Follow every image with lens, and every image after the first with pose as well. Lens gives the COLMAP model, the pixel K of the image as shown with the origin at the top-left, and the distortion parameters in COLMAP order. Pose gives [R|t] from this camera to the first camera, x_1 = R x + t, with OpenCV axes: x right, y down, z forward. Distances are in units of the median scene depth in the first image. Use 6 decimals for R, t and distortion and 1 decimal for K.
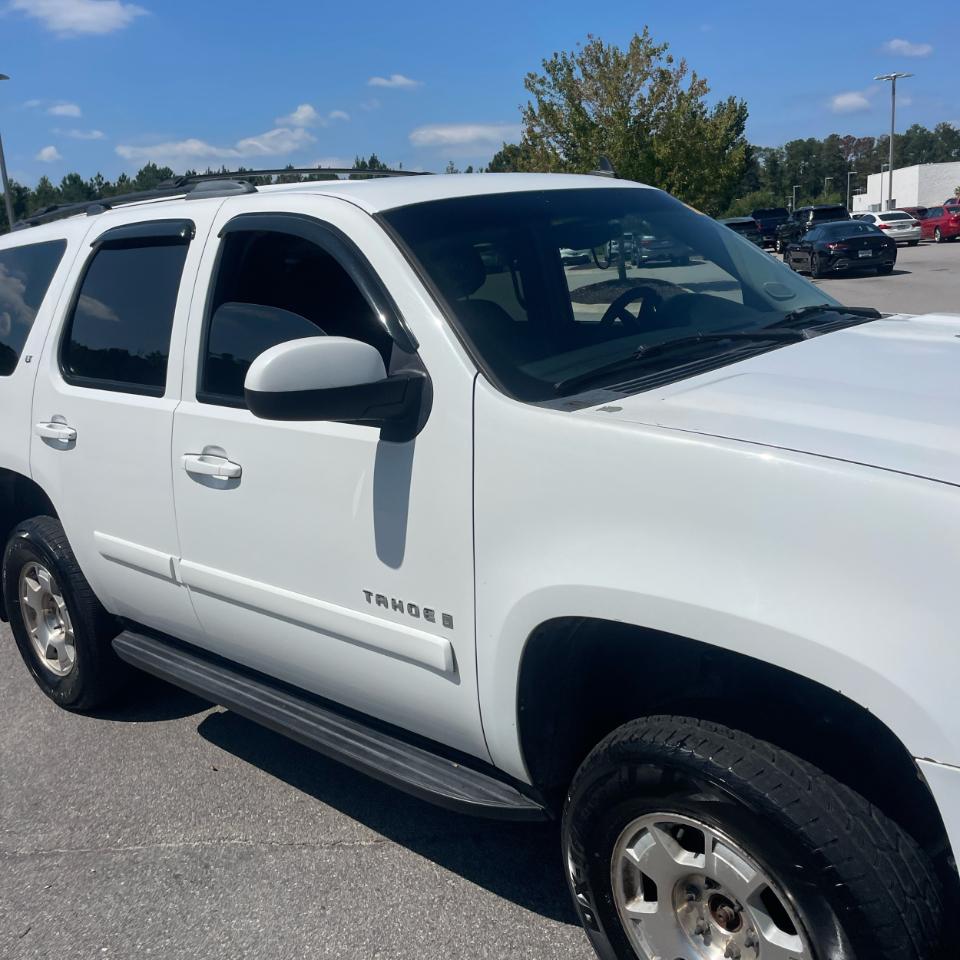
lens RADIAL K [[983.2, 0, 488.3], [0, 983.2, 464.6], [0, 0, 1]] dist [0.033531, 0.000000]
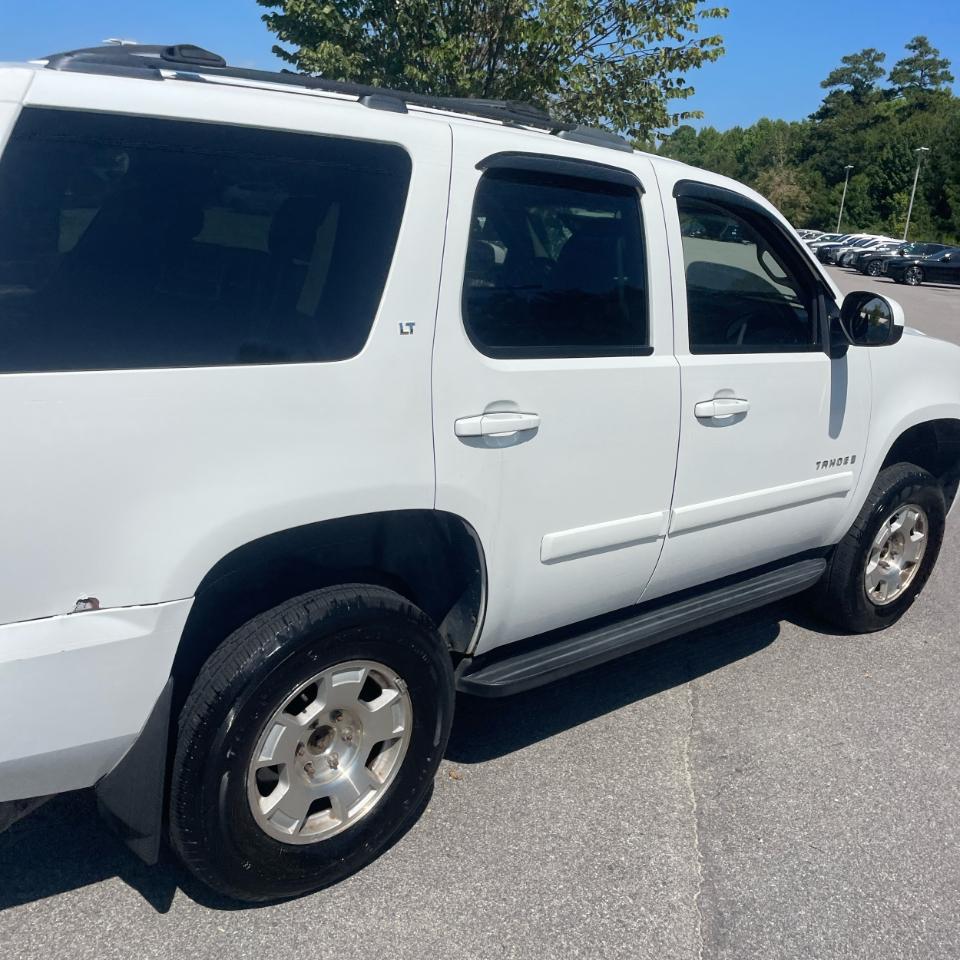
lens RADIAL K [[983.2, 0, 487.3], [0, 983.2, 475.4], [0, 0, 1]] dist [0.033531, 0.000000]
pose [[0.090149, -0.176202, 0.980217, -1.099706], [0.130734, 0.977802, 0.163744, -0.110237], [-0.987310, 0.113386, 0.111184, 0.885076]]
